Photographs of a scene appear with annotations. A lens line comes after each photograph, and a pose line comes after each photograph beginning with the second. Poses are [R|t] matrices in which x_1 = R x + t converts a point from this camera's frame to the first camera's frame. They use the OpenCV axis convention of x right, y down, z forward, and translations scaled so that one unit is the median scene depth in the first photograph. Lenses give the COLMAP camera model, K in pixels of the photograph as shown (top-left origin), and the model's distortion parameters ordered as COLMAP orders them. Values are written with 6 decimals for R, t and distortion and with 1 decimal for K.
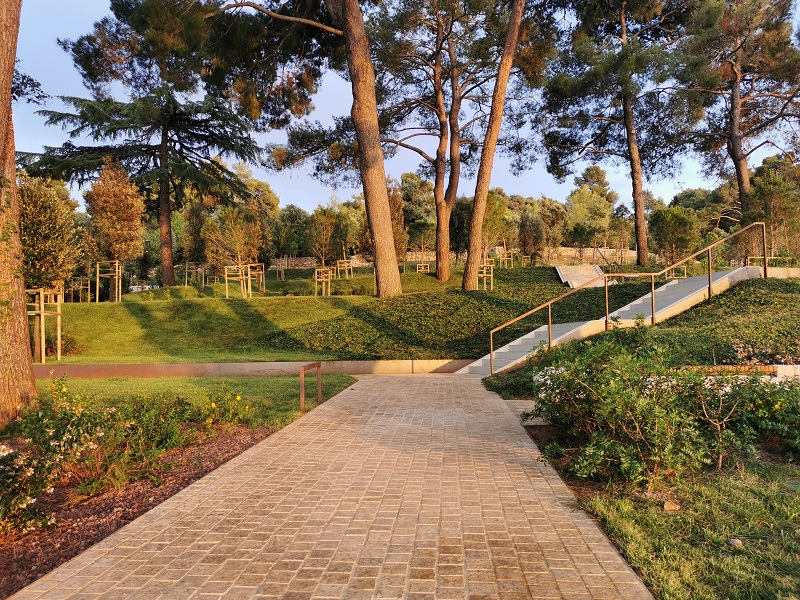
lens RADIAL K [[605.3, 0, 397.9], [0, 605.3, 312.3], [0, 0, 1]] dist [0.048930, -0.047815]
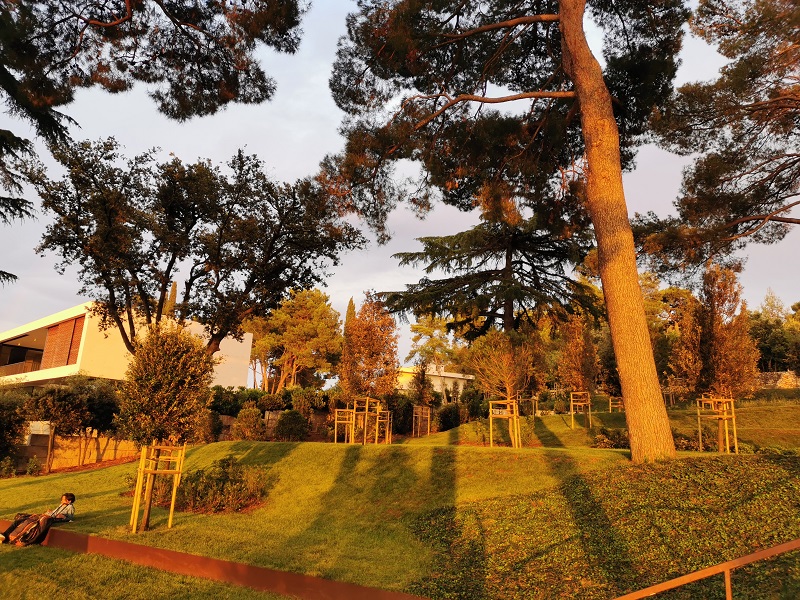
lens RADIAL K [[605.3, 0, 397.9], [0, 605.3, 312.3], [0, 0, 1]] dist [0.048930, -0.047815]
pose [[0.758124, -0.090313, -0.645826, 0.109645], [-0.033425, 0.983680, -0.176796, -0.028553], [0.651253, 0.155619, 0.742733, 0.187081]]
